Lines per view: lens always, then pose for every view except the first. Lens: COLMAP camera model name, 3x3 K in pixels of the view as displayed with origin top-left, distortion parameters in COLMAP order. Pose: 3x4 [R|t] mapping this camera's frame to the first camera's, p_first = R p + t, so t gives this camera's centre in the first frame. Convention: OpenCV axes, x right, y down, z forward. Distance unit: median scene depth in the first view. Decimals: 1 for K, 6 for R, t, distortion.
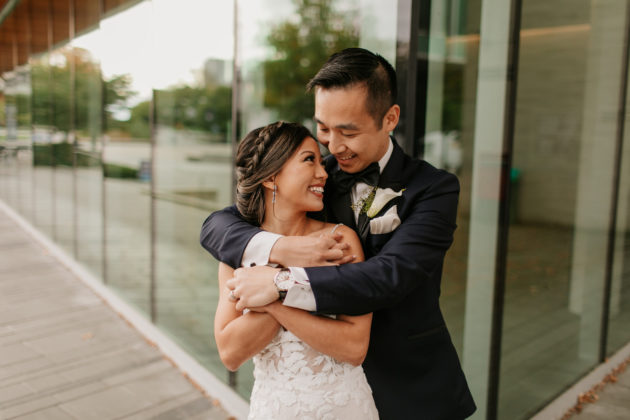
lens RADIAL K [[609.5, 0, 317.6], [0, 609.5, 177.0], [0, 0, 1]] dist [-0.004355, -0.004891]
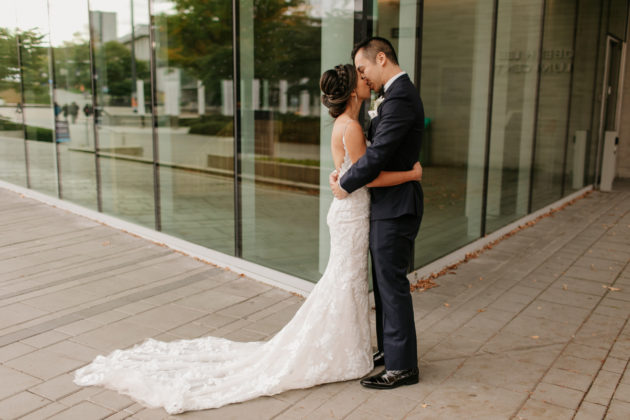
lens RADIAL K [[645.9, 0, 315.0], [0, 645.9, 210.0], [0, 0, 1]] dist [0.023836, 0.016158]
pose [[0.988453, -0.040097, 0.146124, -0.126500], [0.024896, 0.994223, 0.104409, 0.053640], [-0.149466, -0.099566, 0.983741, -0.375872]]
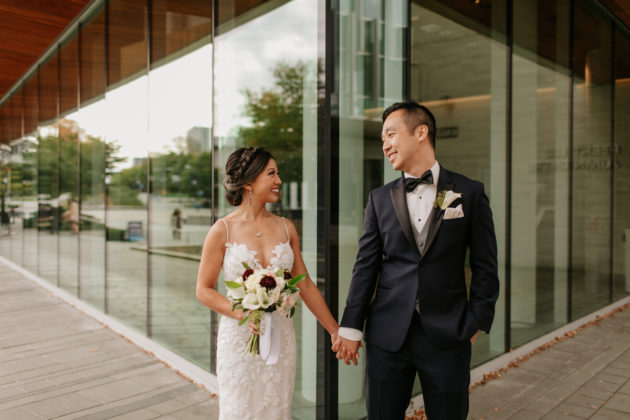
lens RADIAL K [[589.0, 0, 315.0], [0, 589.0, 210.0], [0, 0, 1]] dist [0.008234, 0.002055]
pose [[0.999363, -0.024098, 0.026321, 0.033922], [0.025464, 0.998278, -0.052853, 0.051384], [-0.025002, 0.053490, 0.998255, -0.184771]]
